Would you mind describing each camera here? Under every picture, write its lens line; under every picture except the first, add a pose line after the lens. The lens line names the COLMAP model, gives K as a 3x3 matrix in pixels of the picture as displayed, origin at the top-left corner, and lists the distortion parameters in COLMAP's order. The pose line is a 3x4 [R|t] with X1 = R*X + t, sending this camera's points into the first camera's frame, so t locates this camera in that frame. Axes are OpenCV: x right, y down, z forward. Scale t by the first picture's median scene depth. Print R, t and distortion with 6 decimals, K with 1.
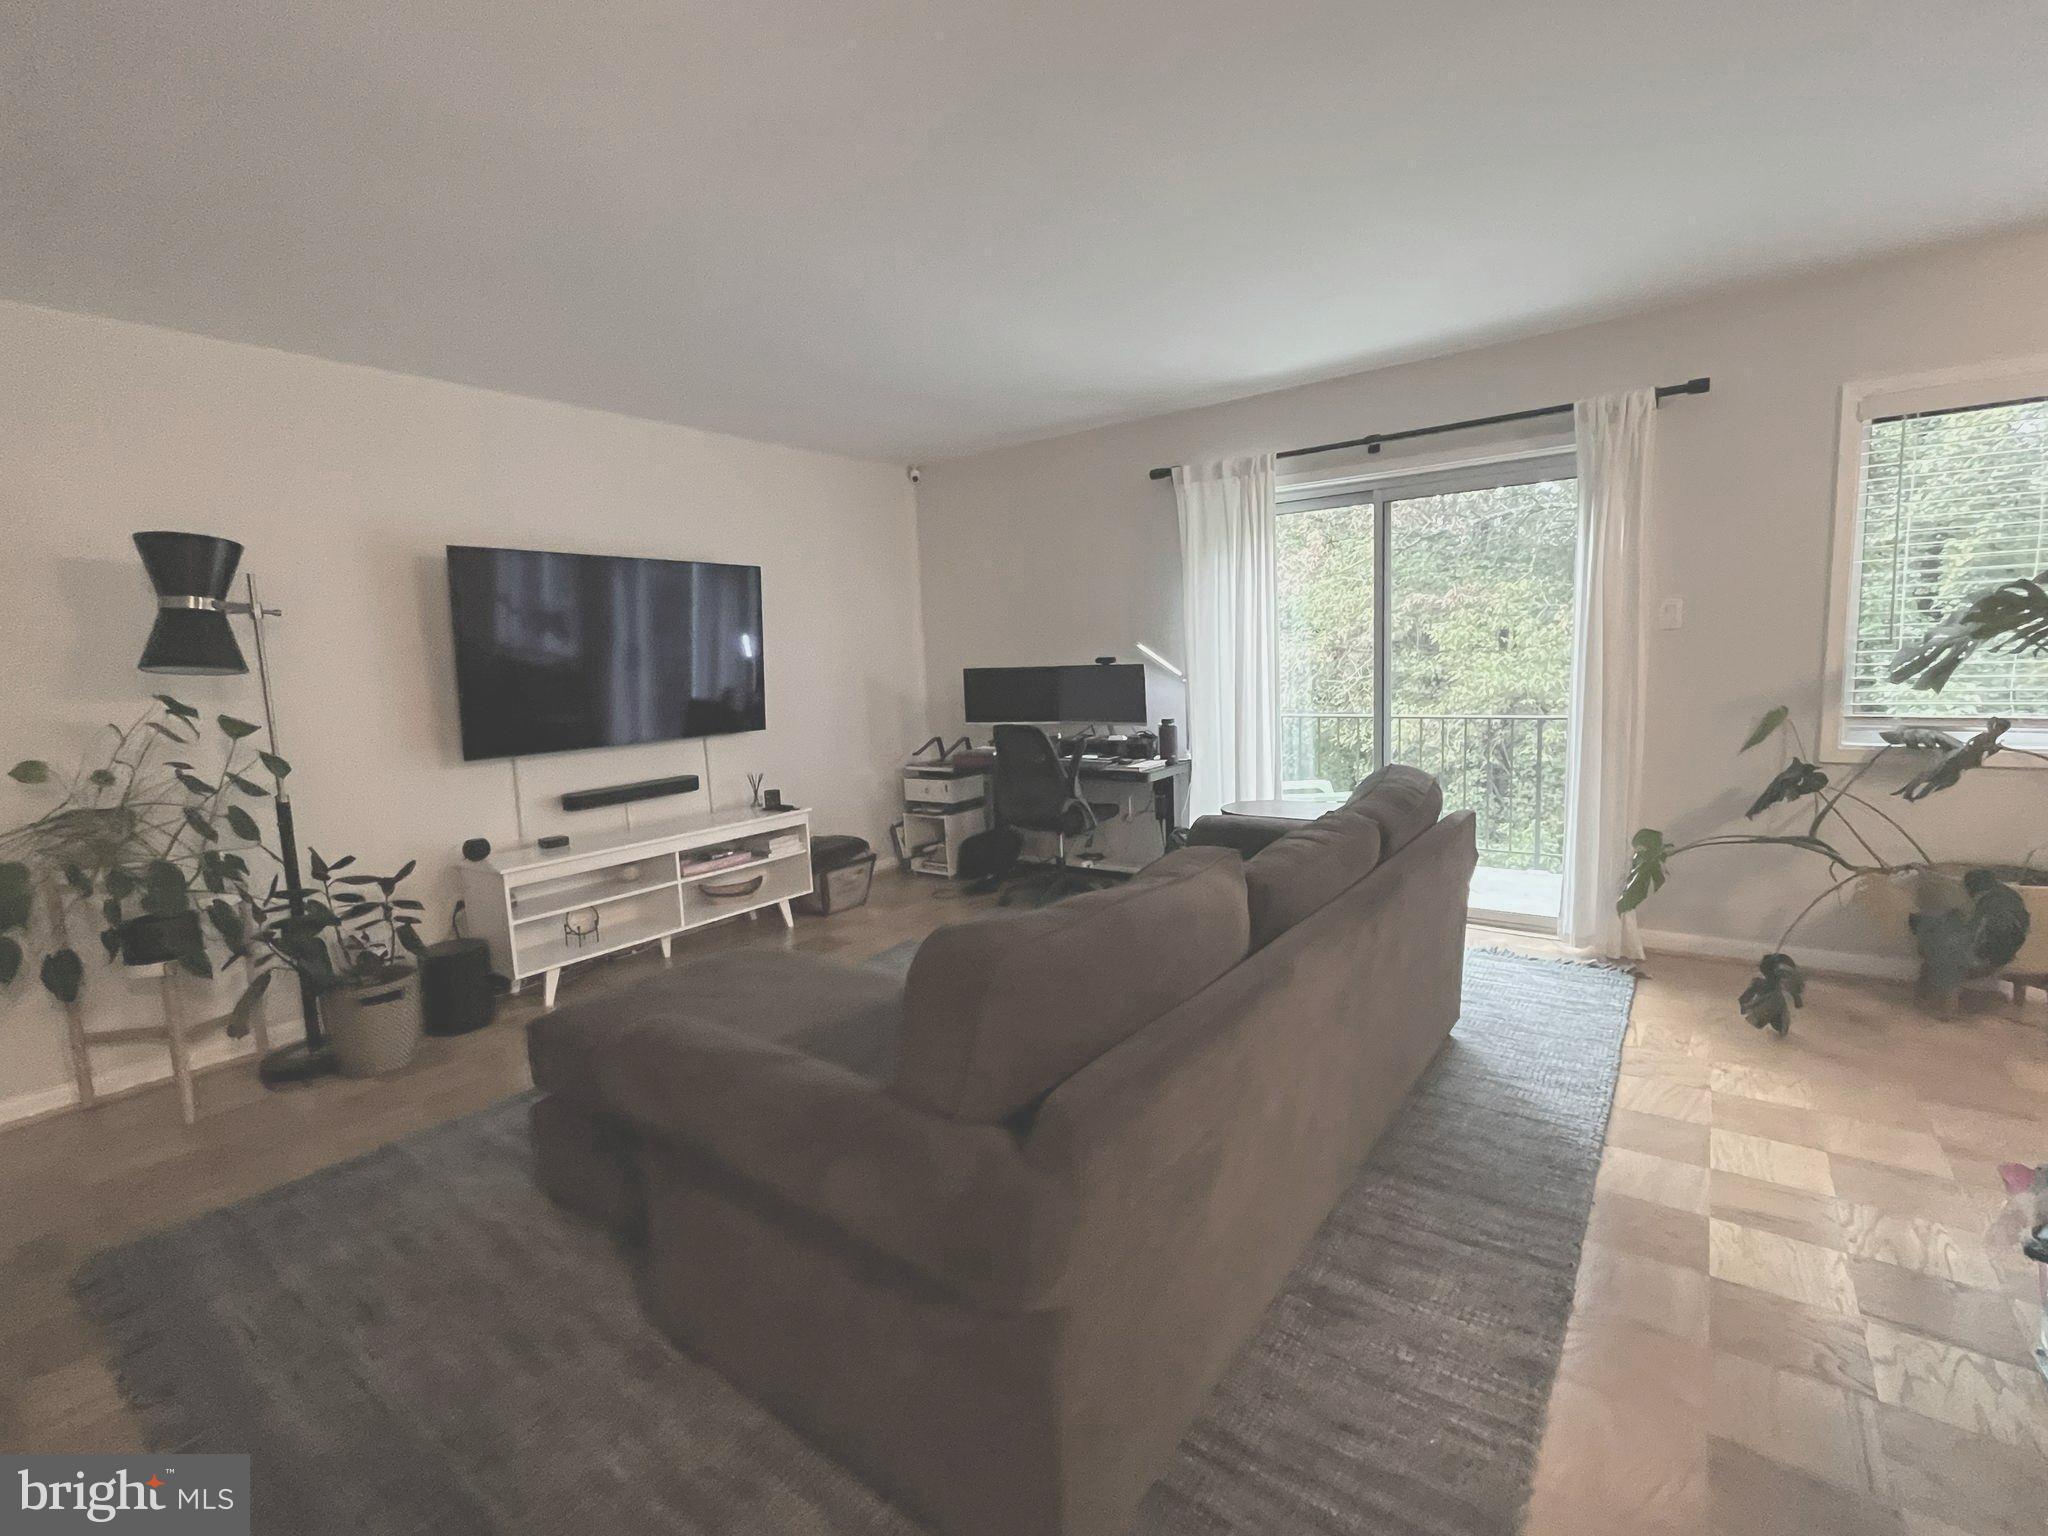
lens RADIAL K [[896.0, 0, 1024.1], [0, 896.0, 761.2], [0, 0, 1]] dist [-0.000363, 0.000017]
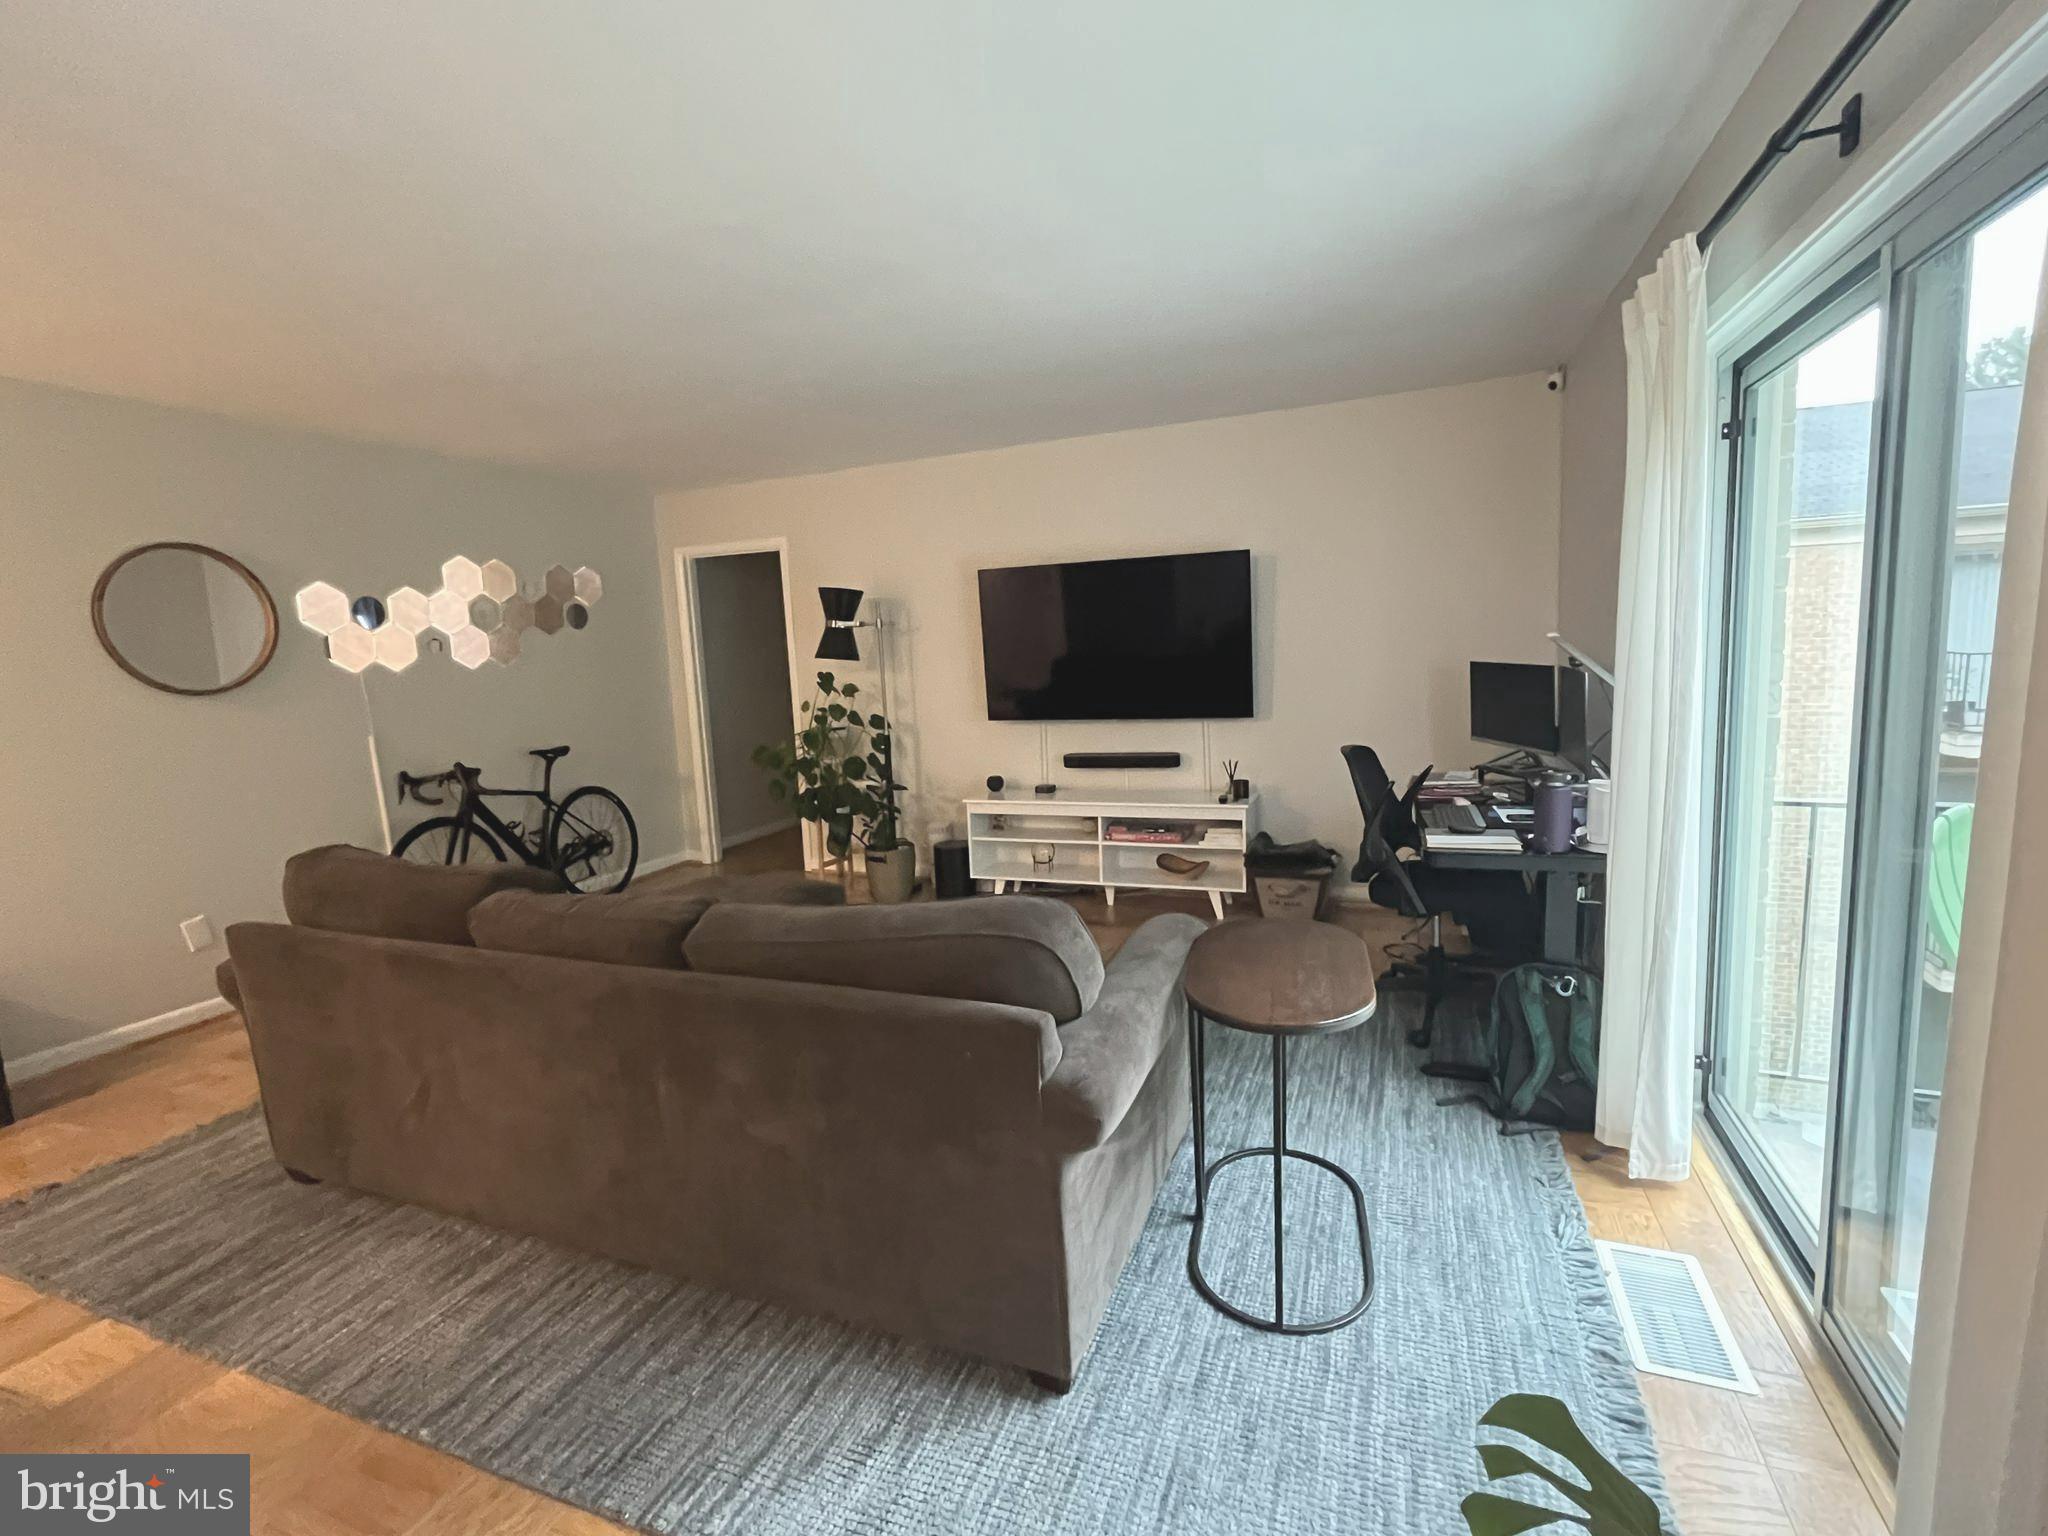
lens RADIAL K [[896.0, 0, 1024.9], [0, 896.0, 765.0], [0, 0, 1]] dist [-0.000363, 0.000017]
pose [[0.281834, 0.156259, -0.946654, 0.673781], [-0.076470, 0.987169, 0.140180, -0.120343], [0.956411, 0.032883, 0.290166, 0.570230]]
